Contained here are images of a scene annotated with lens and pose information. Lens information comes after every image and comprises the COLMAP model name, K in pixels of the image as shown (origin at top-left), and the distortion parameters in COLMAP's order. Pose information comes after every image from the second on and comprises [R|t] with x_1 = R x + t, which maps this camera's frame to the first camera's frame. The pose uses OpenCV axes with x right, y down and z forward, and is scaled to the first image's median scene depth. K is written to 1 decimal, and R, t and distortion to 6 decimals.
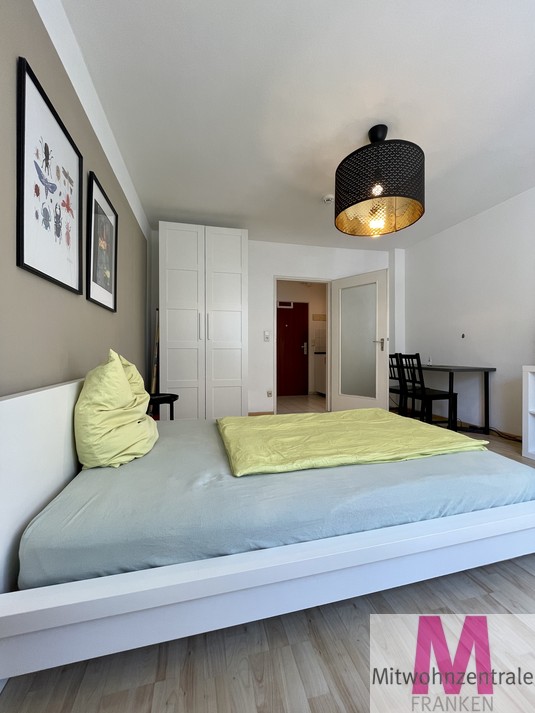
lens RADIAL K [[289.9, 0, 266.0], [0, 289.9, 354.3], [0, 0, 1]] dist [-0.003803, -0.000070]
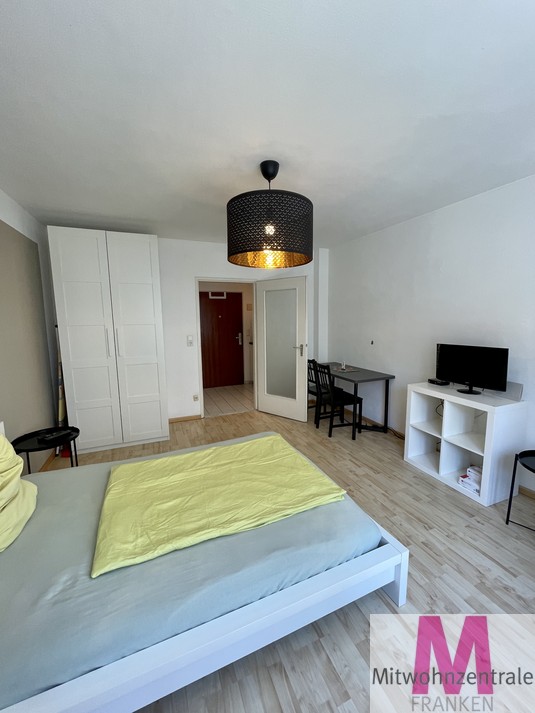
lens RADIAL K [[289.9, 0, 263.6], [0, 289.9, 360.0], [0, 0, 1]] dist [-0.003803, -0.000070]
pose [[0.987415, -0.031580, 0.154965, 0.120205], [0.011371, 0.991501, 0.129600, -0.156543], [-0.157740, -0.126207, 0.979382, -0.004301]]
